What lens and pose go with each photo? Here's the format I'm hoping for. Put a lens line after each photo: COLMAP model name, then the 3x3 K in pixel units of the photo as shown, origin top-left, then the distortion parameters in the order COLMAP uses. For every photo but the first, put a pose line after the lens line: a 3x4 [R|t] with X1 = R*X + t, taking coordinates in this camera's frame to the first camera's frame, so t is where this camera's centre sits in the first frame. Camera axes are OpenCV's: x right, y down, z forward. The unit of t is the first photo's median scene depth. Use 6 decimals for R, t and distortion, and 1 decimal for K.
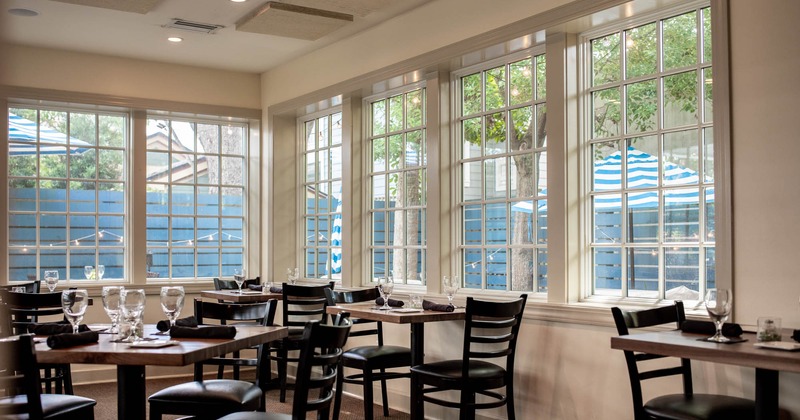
lens RADIAL K [[833.3, 0, 401.1], [0, 833.3, 232.6], [0, 0, 1]] dist [0.052270, -0.011233]
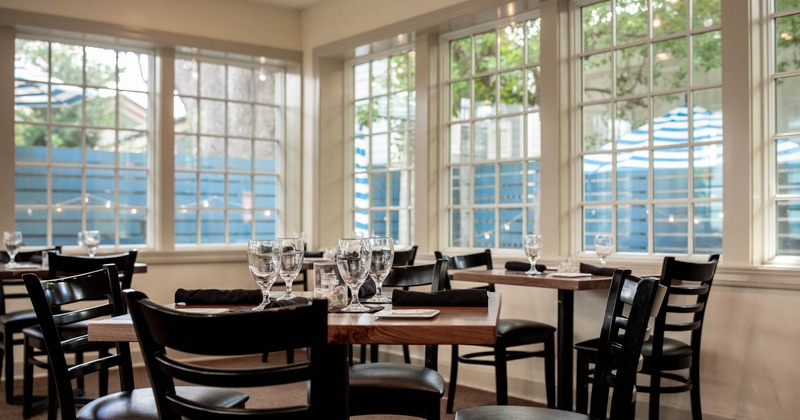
lens RADIAL K [[831.6, 0, 400.0], [0, 831.6, 210.0], [0, 0, 1]] dist [0.131254, -0.461189]
pose [[0.996235, 0.004037, 0.086595, -0.188138], [-0.004274, 0.999988, 0.002548, 0.022002], [-0.086584, -0.002909, 0.996240, 0.155237]]
